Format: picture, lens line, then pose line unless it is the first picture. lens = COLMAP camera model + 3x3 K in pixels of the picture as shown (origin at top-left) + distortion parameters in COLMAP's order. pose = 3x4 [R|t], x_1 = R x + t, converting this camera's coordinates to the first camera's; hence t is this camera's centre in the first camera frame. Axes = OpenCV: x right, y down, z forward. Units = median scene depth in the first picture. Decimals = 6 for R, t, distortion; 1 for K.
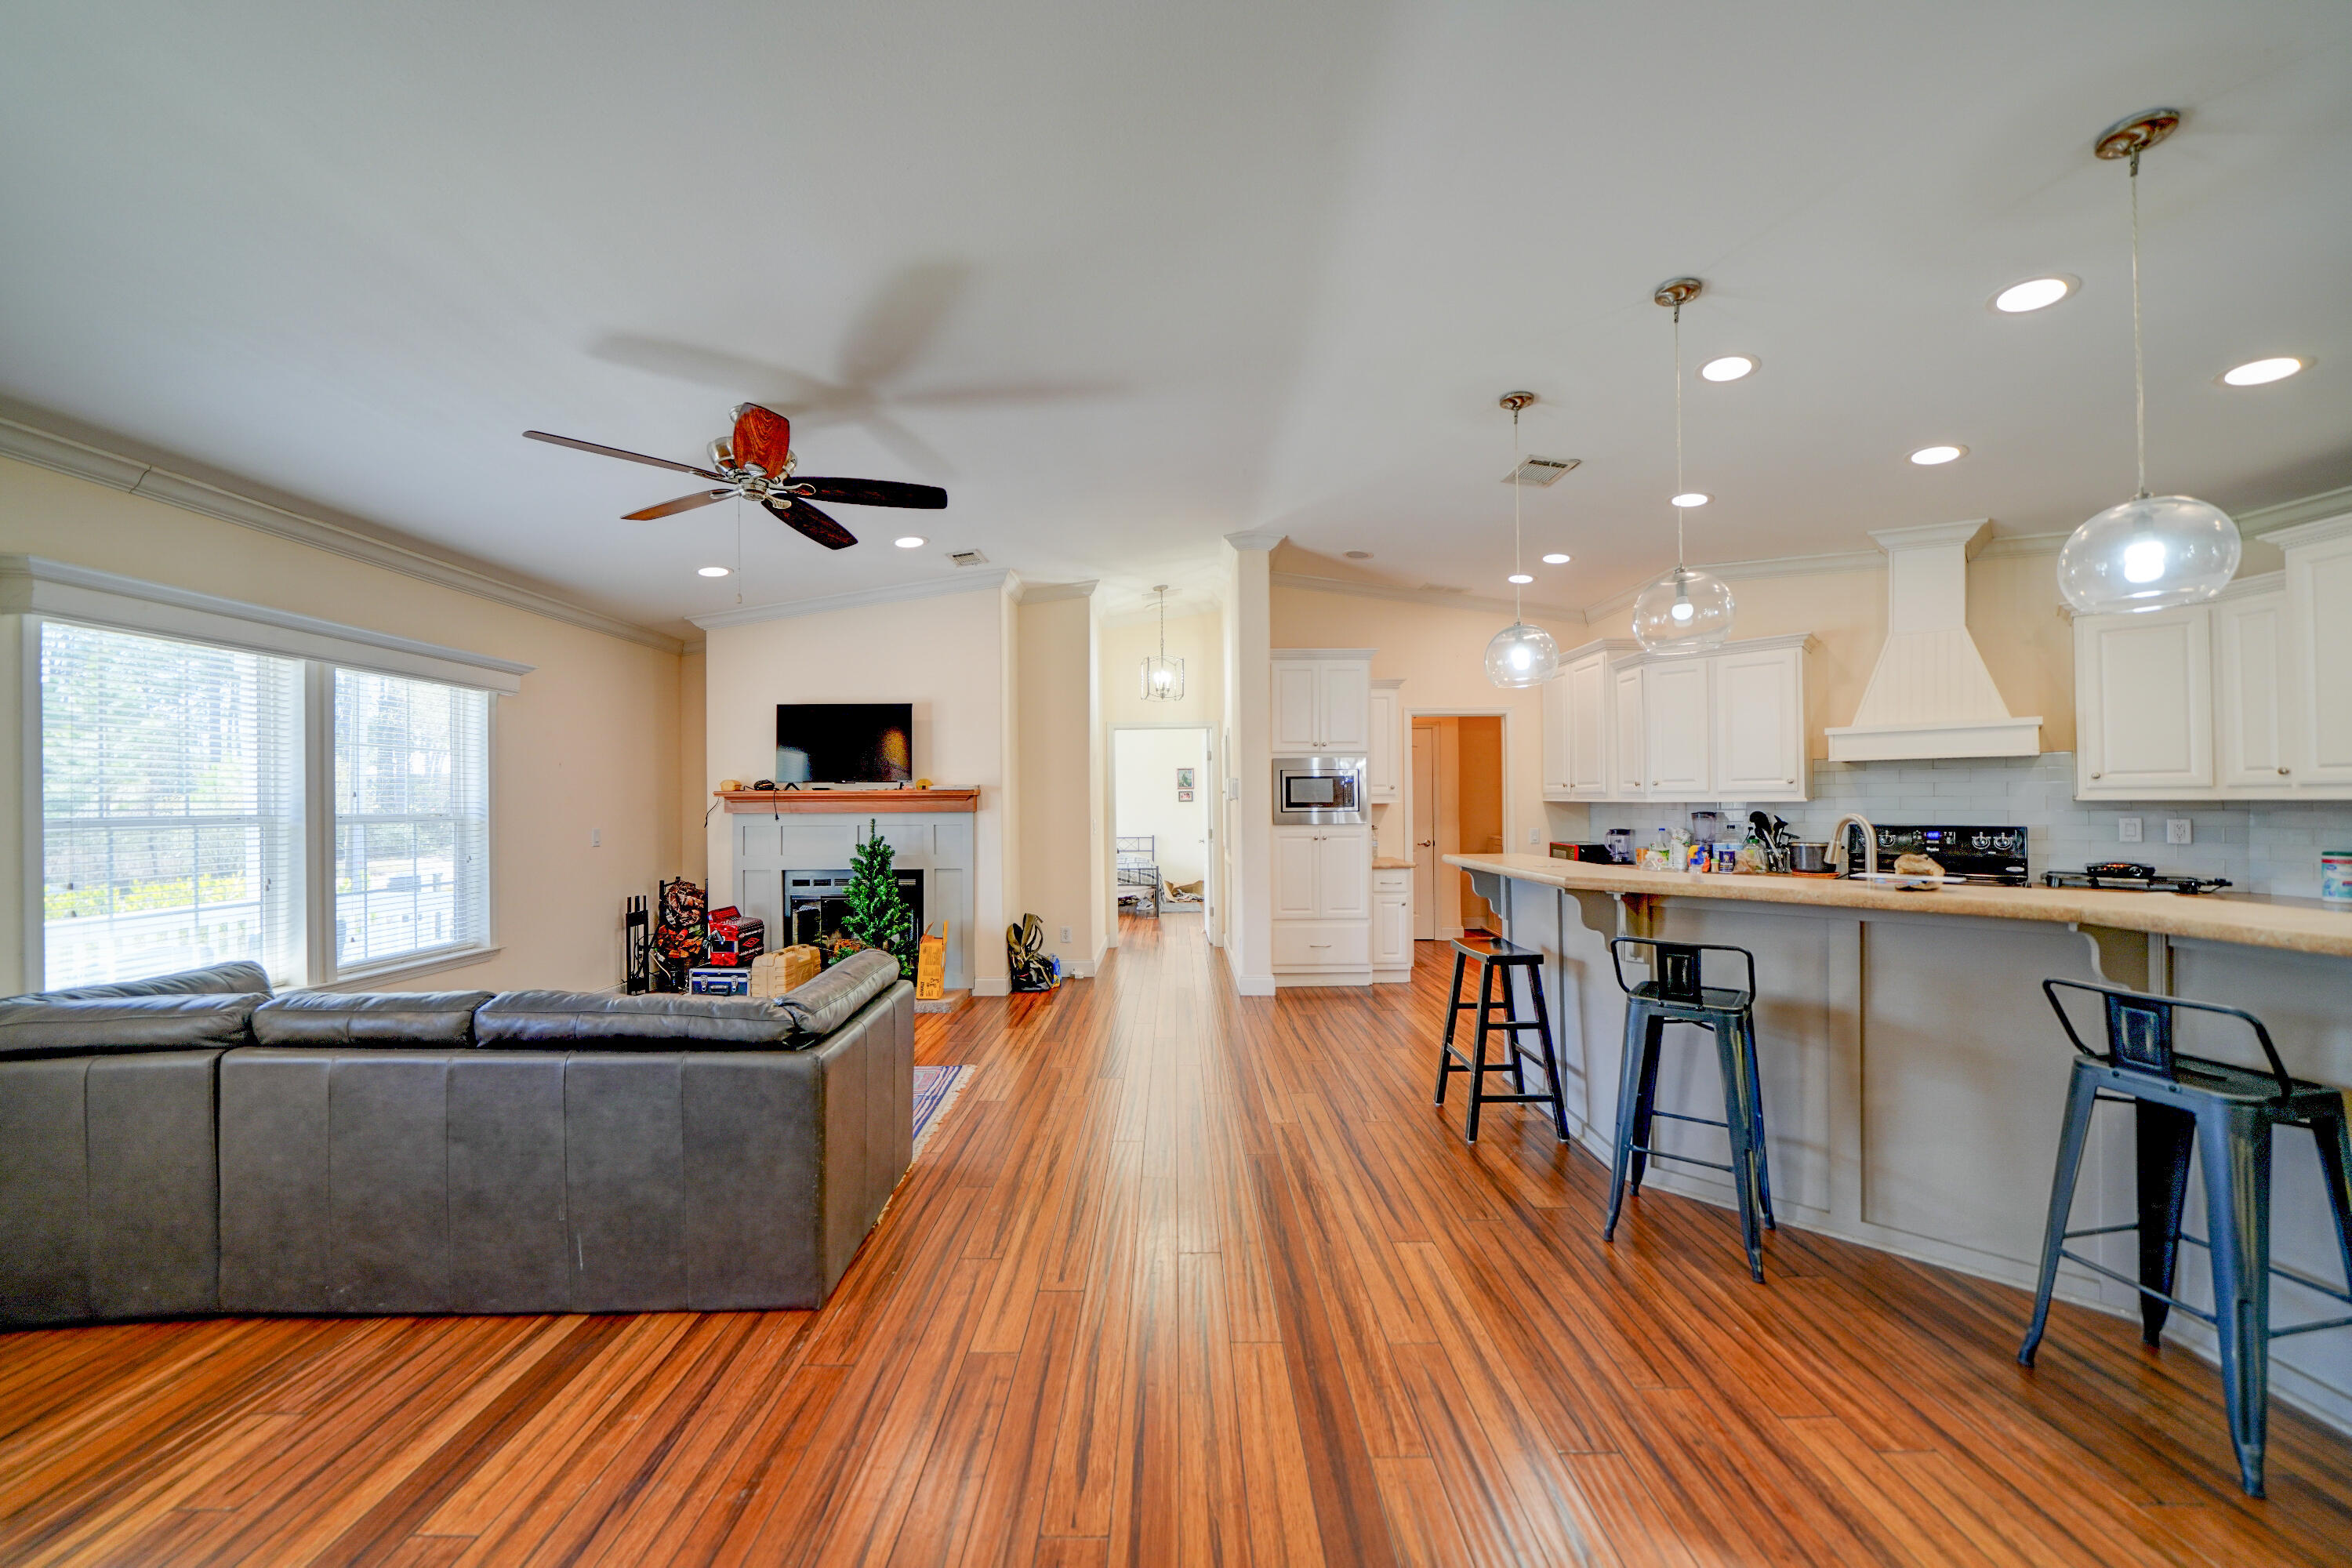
lens RADIAL K [[860.0, 0, 1174.5], [0, 860.0, 795.9], [0, 0, 1]] dist [-0.015790, 0.000374]
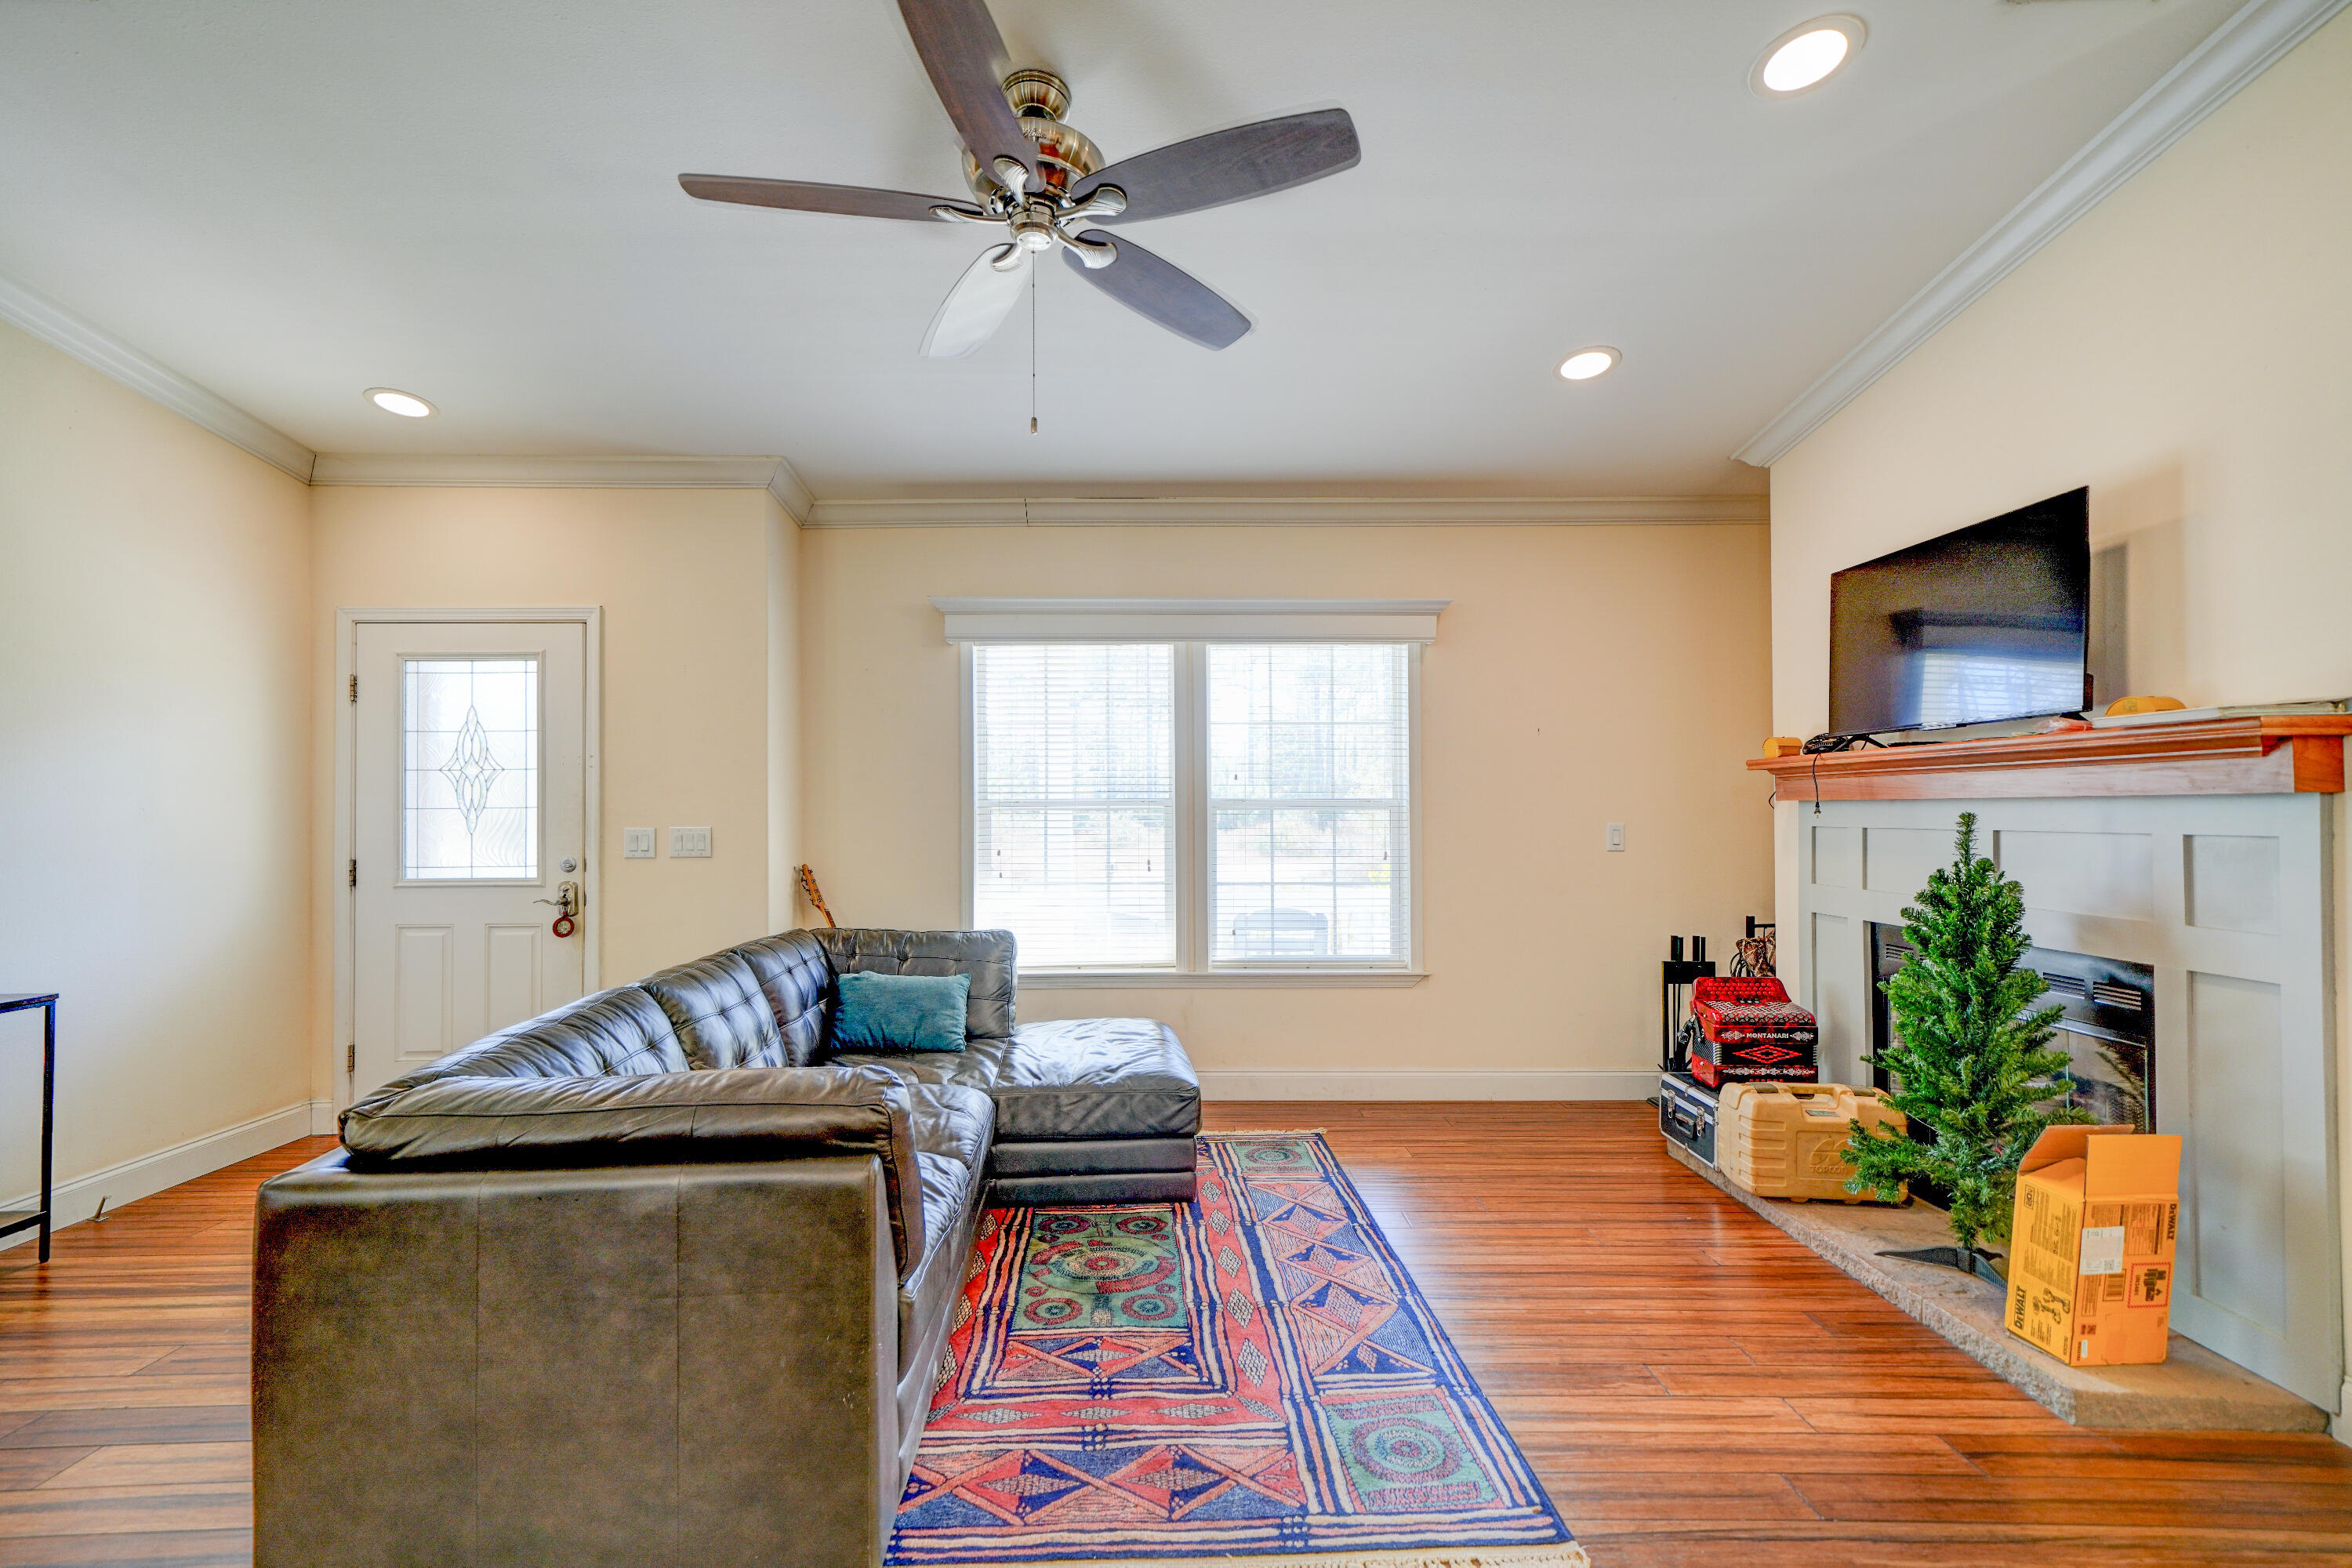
lens RADIAL K [[1022.6, 0, 1151.7], [0, 1022.6, 805.1], [0, 0, 1]] dist [0.003005, 0.000857]
pose [[0.005984, 0.004070, -0.999974, 0.118306], [0.012356, 0.999915, 0.004144, 0.016830], [0.999906, -0.012380, 0.005933, 0.662771]]
